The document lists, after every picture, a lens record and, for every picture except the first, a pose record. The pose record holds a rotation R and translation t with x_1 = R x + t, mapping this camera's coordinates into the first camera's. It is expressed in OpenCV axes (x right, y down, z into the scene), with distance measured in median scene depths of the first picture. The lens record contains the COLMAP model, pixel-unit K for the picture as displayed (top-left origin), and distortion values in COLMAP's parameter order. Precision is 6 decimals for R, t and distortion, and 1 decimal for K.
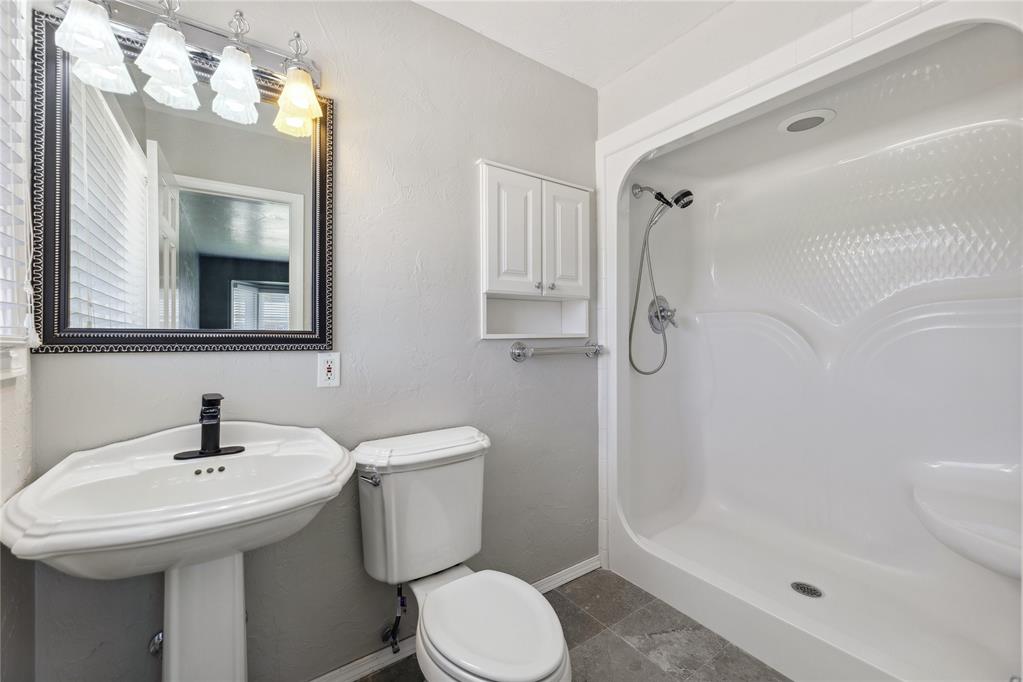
lens RADIAL K [[415.9, 0, 512.7], [0, 415.9, 333.3], [0, 0, 1]] dist [-0.000407, 0.003965]
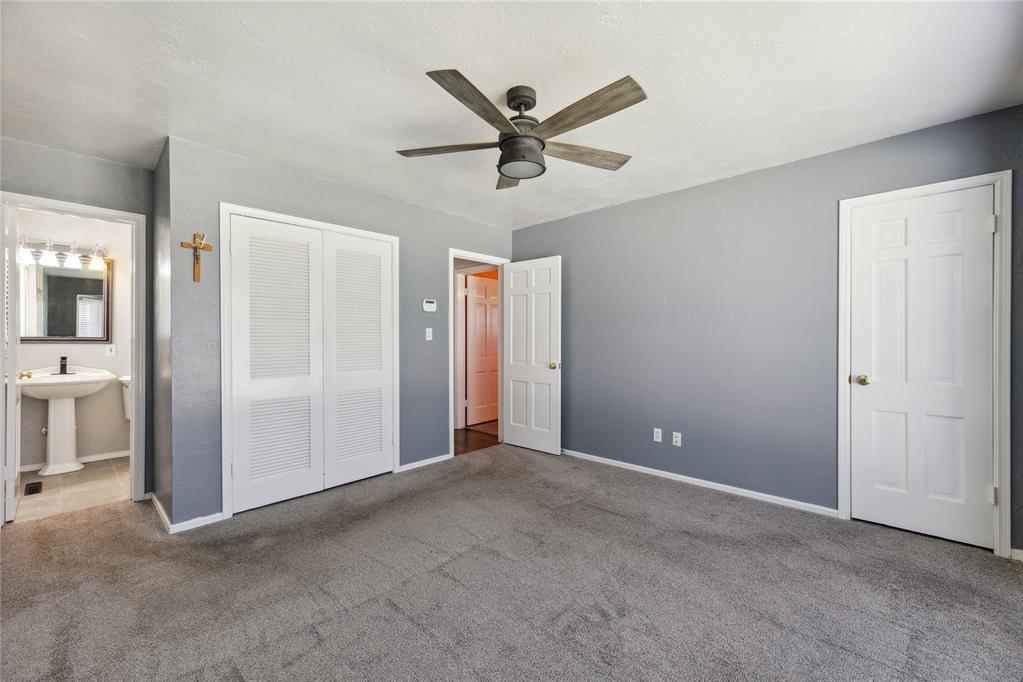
lens RADIAL K [[415.9, 0, 512.7], [0, 415.9, 333.3], [0, 0, 1]] dist [-0.000407, 0.003965]
pose [[0.978812, 0.002965, 0.204741, 1.836190], [-0.002599, 0.999995, -0.002059, -0.037233], [-0.204746, 0.001483, 0.978814, -2.619866]]
